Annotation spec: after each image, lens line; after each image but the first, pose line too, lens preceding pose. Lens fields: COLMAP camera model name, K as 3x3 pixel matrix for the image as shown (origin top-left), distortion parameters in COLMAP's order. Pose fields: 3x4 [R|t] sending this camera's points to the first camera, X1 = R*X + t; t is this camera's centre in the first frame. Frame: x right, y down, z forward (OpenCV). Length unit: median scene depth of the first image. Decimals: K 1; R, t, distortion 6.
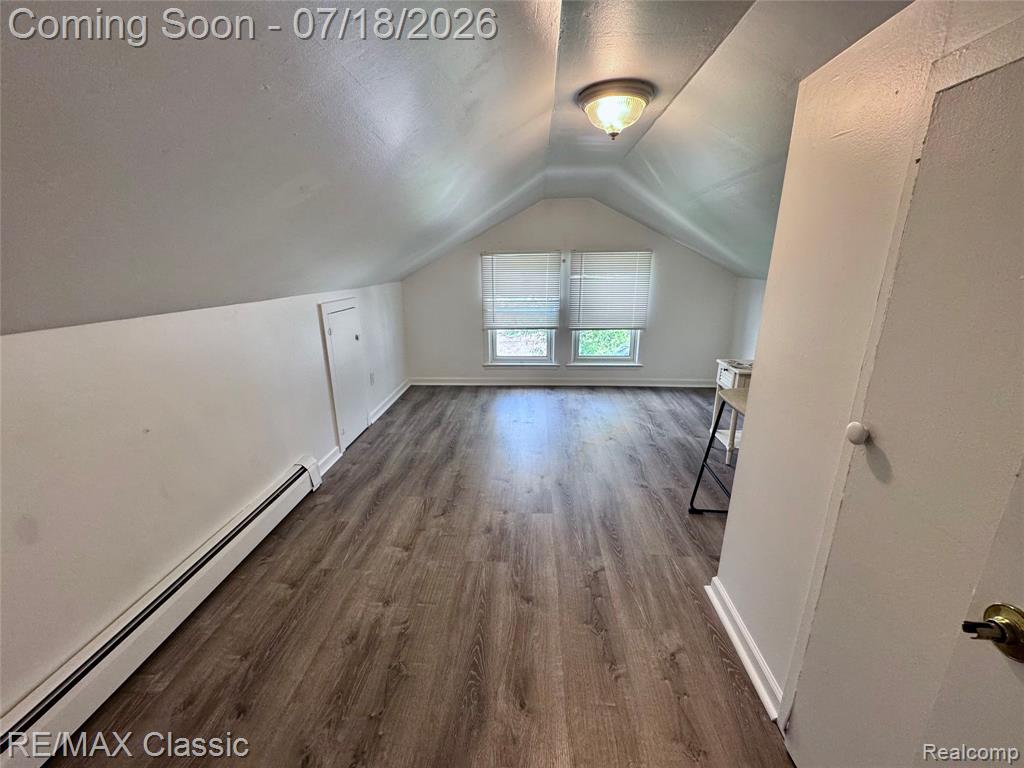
lens RADIAL K [[404.7, 0, 512.0], [0, 404.7, 384.0], [0, 0, 1]] dist [-0.001450, -0.000175]
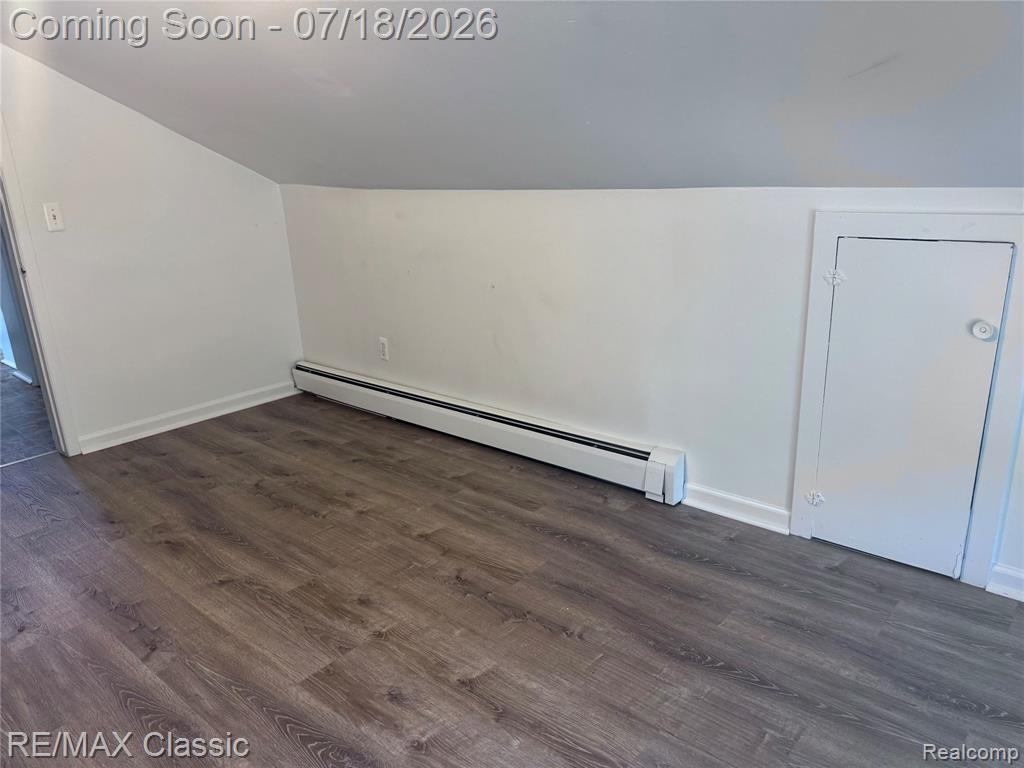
lens RADIAL K [[727.2, 0, 512.0], [0, 727.2, 384.0], [0, 0, 1]] dist [0.039681, -0.094443]
pose [[-0.606361, 0.266832, -0.749085, 0.522466], [-0.189378, 0.866458, 0.461937, -0.441130], [0.772310, 0.421961, -0.474854, 1.546900]]
